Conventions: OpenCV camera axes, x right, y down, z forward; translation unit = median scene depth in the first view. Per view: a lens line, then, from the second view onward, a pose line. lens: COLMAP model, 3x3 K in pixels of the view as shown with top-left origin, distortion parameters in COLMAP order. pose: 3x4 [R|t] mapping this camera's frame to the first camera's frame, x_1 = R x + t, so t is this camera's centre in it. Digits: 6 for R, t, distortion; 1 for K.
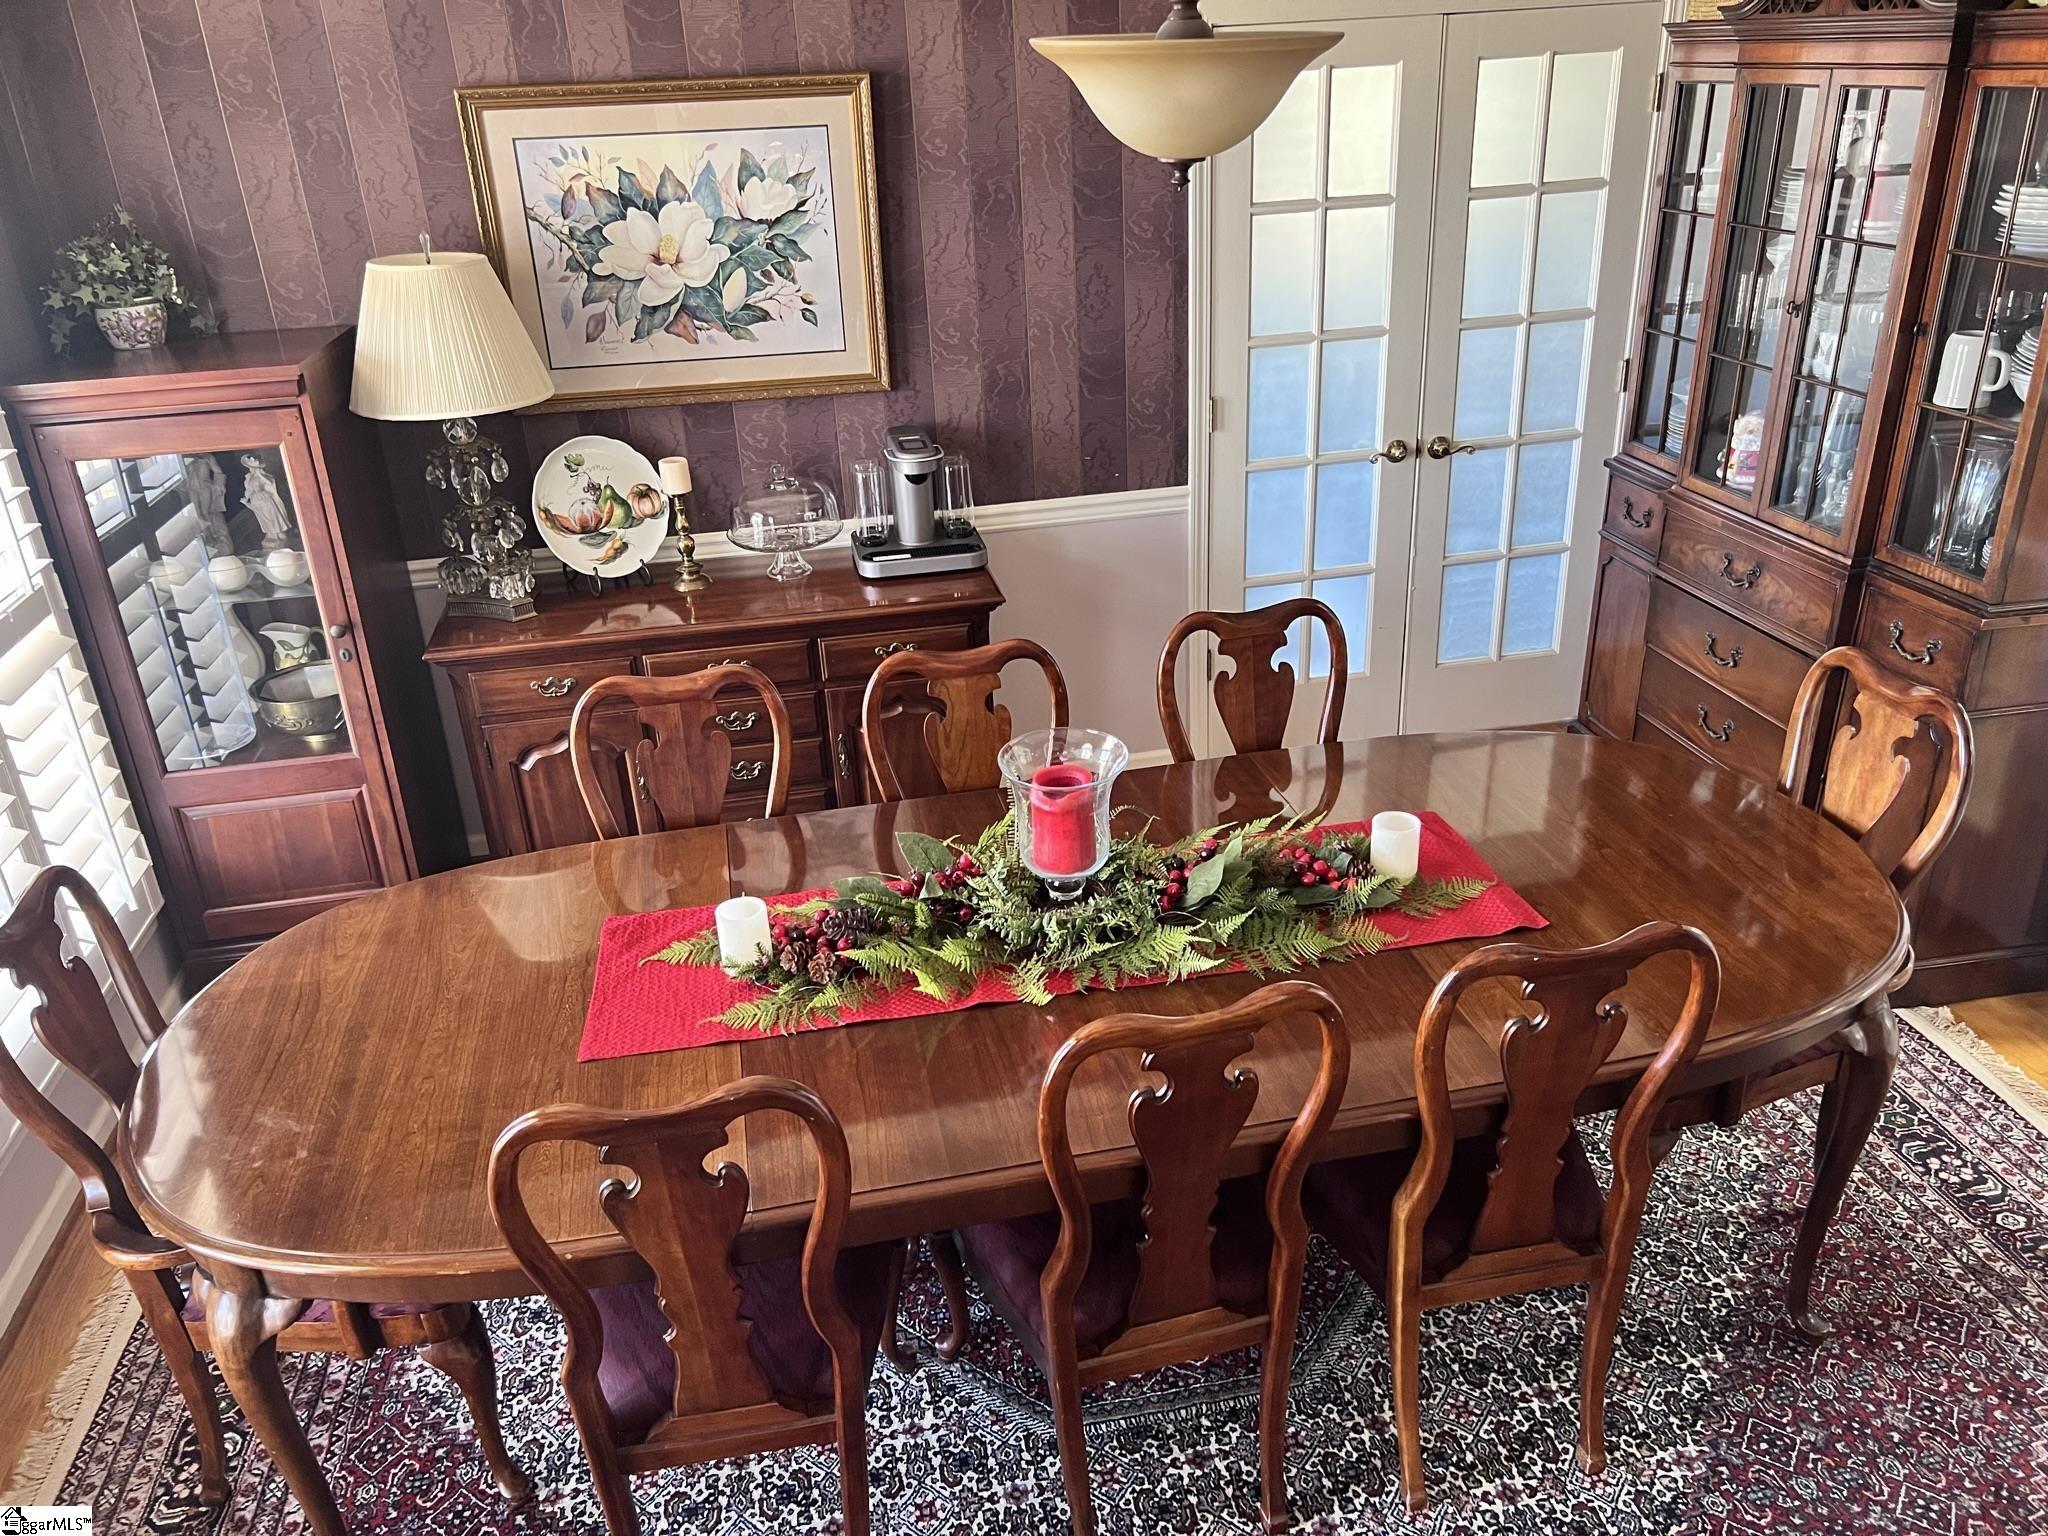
lens RADIAL K [[1550.7, 0, 1022.1], [0, 1550.7, 752.1], [0, 0, 1]] dist [0.044397, -0.062036]
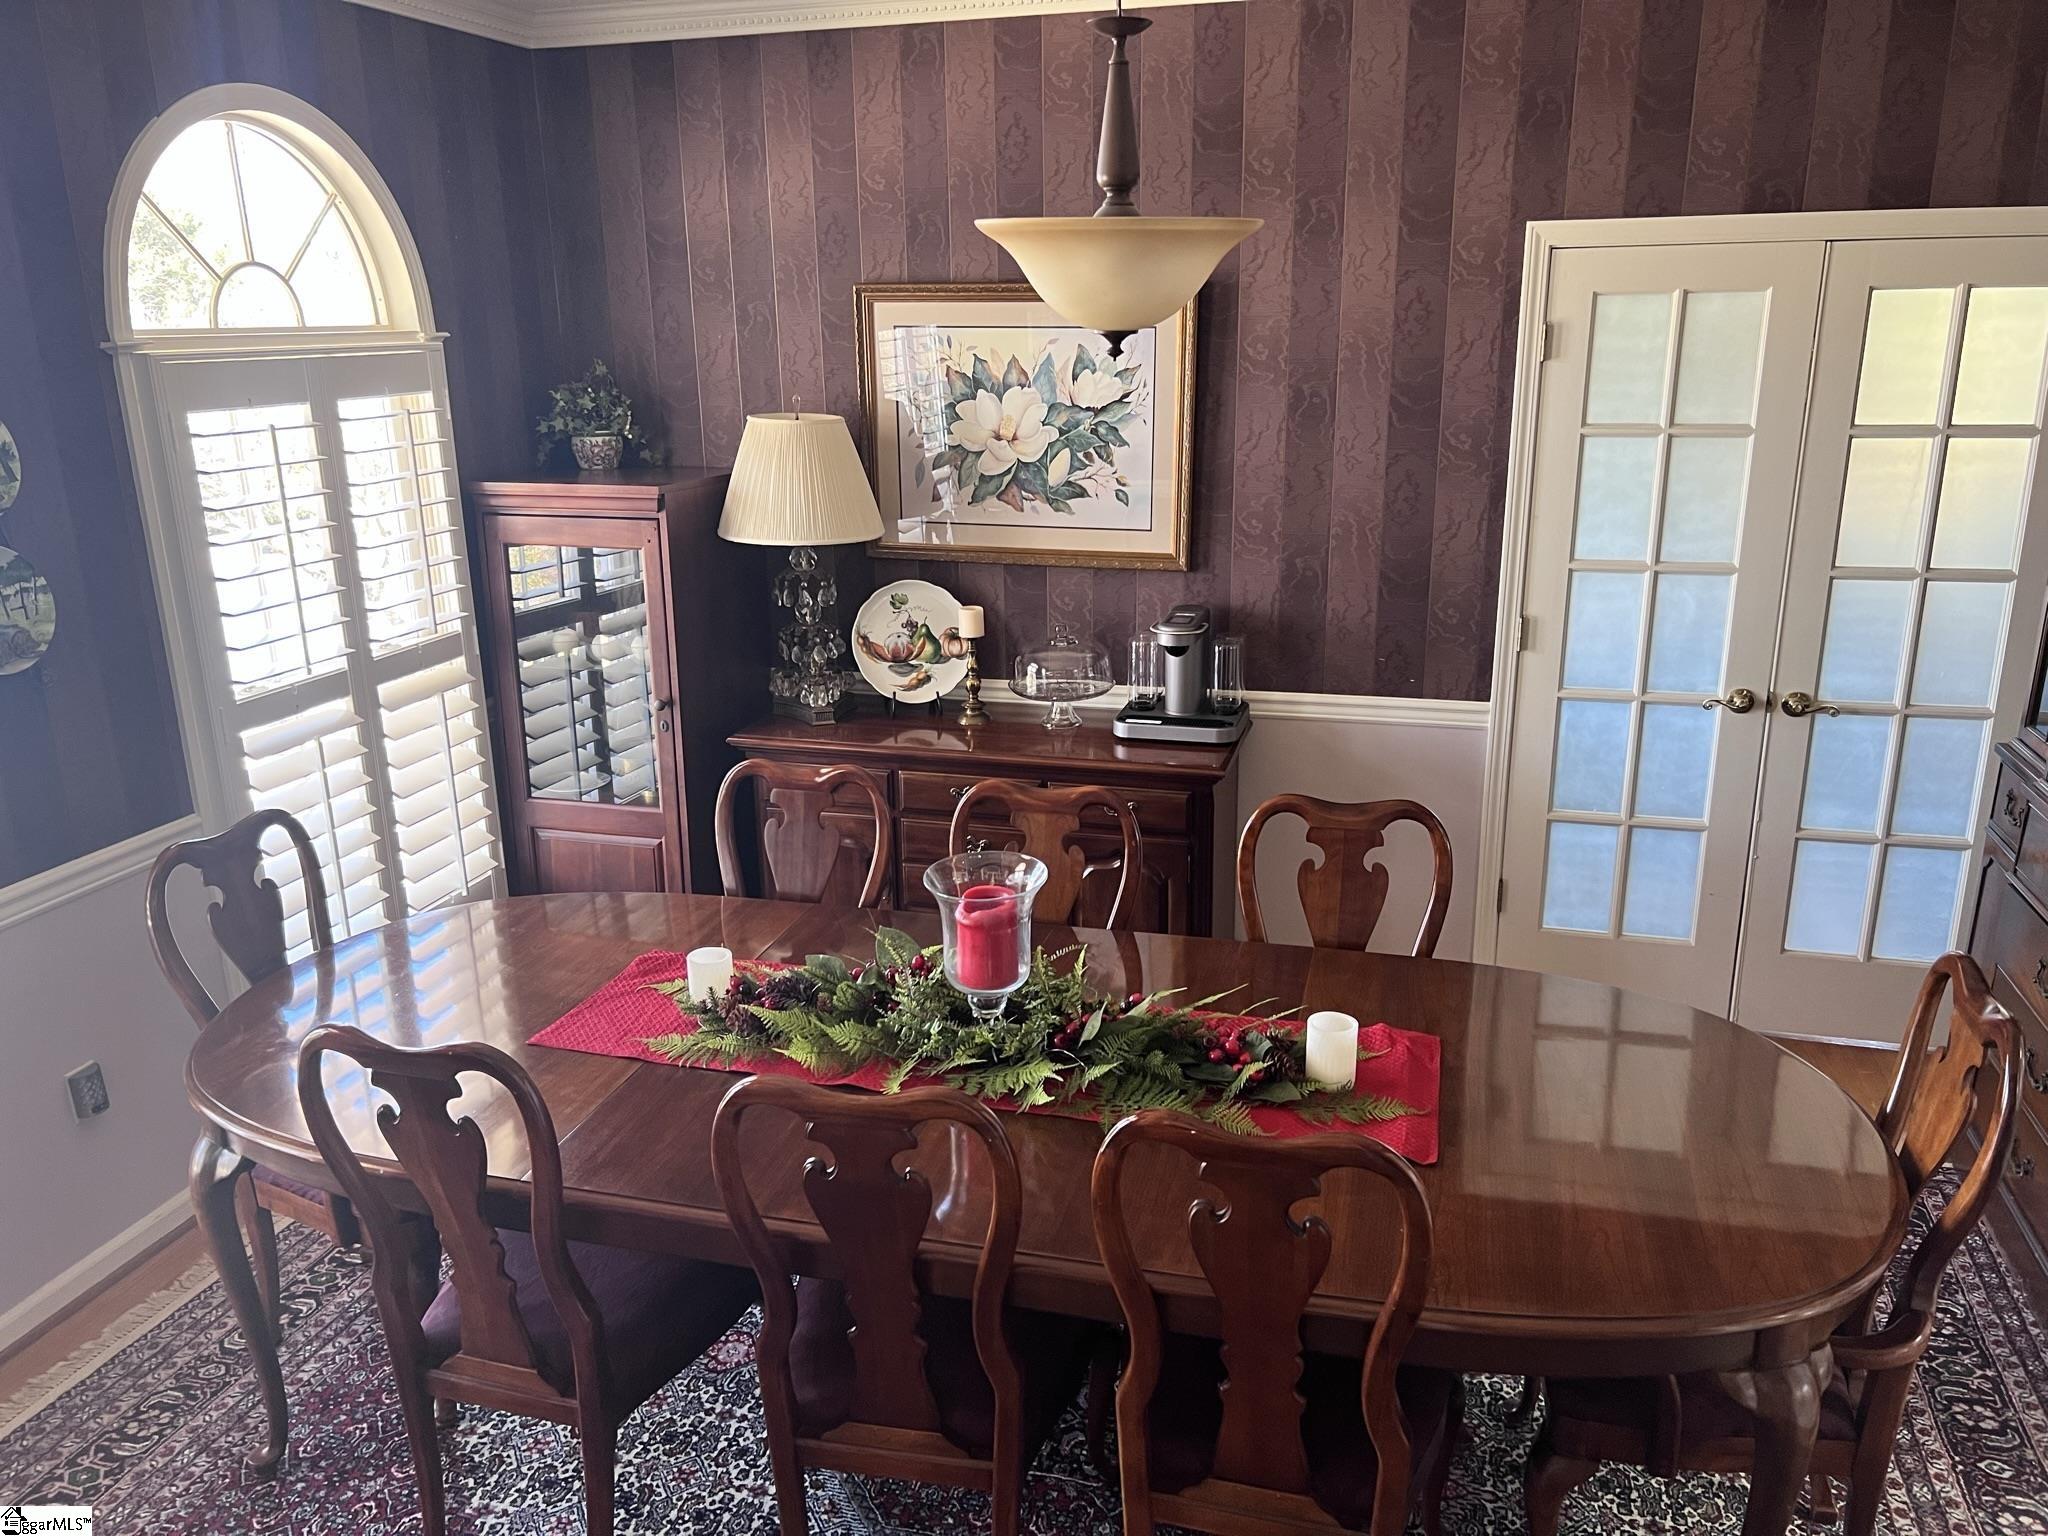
lens RADIAL K [[1533.9, 0, 1027.0], [0, 1533.9, 769.5], [0, 0, 1]] dist [0.102962, -0.166961]
pose [[0.894391, 0.159625, -0.417833, 0.288689], [-0.211688, 0.973971, -0.081043, 0.006985], [0.394021, 0.160934, 0.904902, 0.032425]]
